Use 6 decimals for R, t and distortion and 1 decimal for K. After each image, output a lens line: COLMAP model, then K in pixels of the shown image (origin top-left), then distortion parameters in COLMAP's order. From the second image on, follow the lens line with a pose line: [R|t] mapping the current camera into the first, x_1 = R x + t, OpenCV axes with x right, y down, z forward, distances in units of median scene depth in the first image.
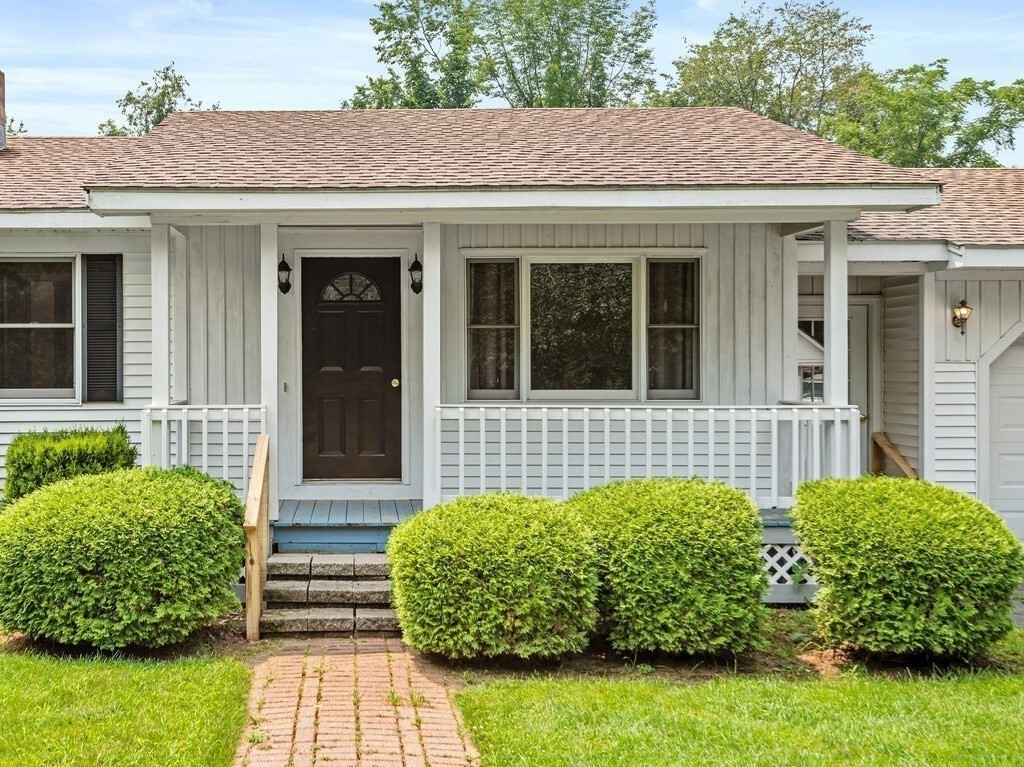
lens RADIAL K [[987.9, 0, 510.3], [0, 987.9, 387.1], [0, 0, 1]] dist [-0.008152, -0.017031]
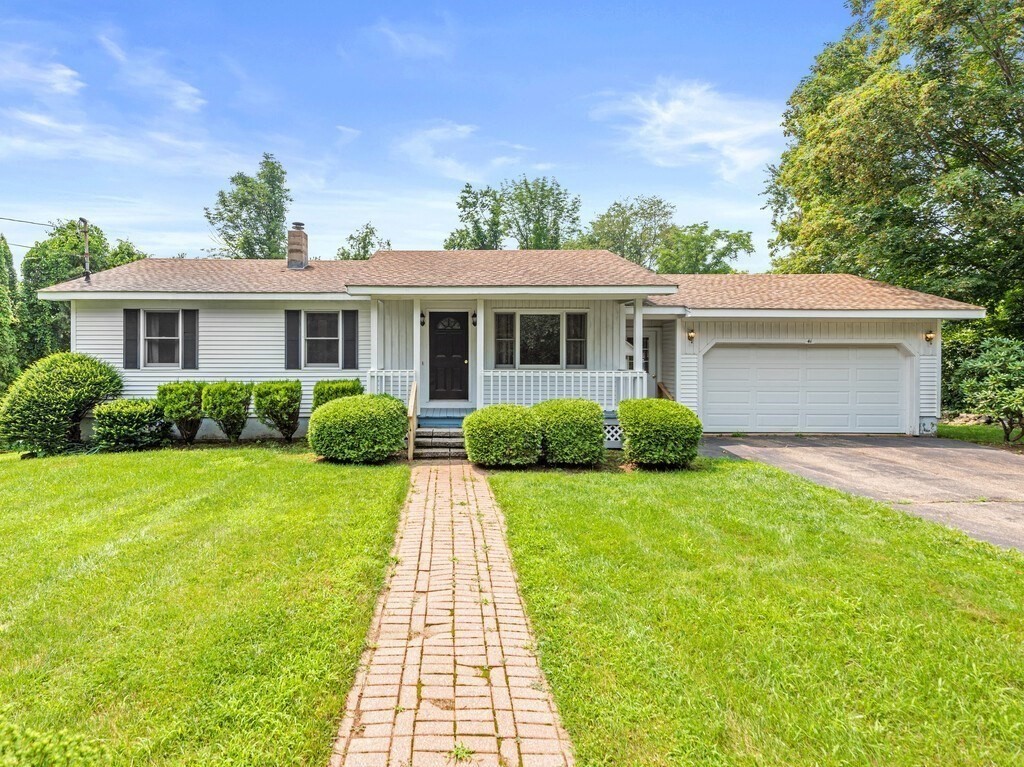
lens RADIAL K [[476.7, 0, 515.1], [0, 476.7, 364.7], [0, 0, 1]] dist [0.001905, 0.000489]
pose [[0.999837, 0.003765, -0.017641, 0.031544], [-0.003777, 0.999993, -0.000601, 0.003829], [0.017639, 0.000668, 0.999844, -0.223792]]
